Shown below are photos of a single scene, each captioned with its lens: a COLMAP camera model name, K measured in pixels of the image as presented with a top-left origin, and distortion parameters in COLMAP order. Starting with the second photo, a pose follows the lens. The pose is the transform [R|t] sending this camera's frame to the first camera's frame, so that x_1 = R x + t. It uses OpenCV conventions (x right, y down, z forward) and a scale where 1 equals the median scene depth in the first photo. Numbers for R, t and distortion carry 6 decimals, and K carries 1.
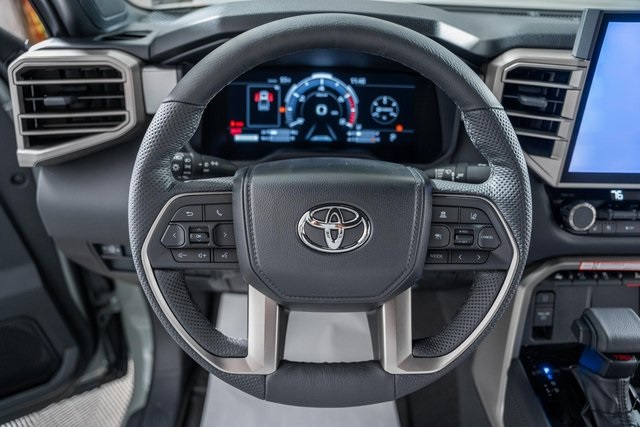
lens RADIAL K [[449.5, 0, 320.0], [0, 449.5, 213.5], [0, 0, 1]] dist [-0.143259, 0.062904]
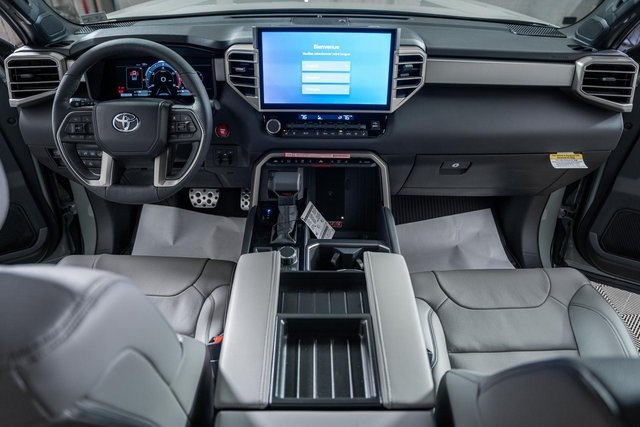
lens RADIAL K [[449.5, 0, 320.0], [0, 449.5, 213.5], [0, 0, 1]] dist [-0.143259, 0.062904]
pose [[0.999966, 0.001137, -0.008134, 0.846774], [-0.000841, 0.999340, 0.036305, 0.338139], [0.008170, -0.036297, 0.999308, -1.095834]]
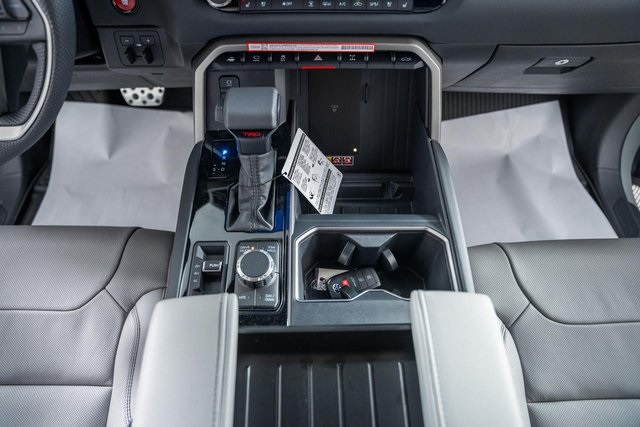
lens RADIAL K [[449.5, 0, 320.0], [0, 449.5, 213.5], [0, 0, 1]] dist [-0.143259, 0.062904]
pose [[0.999965, -0.007924, 0.002813, 0.832052], [0.006276, 0.926001, 0.377470, 0.104200], [-0.005596, -0.377439, 0.926018, -0.082717]]
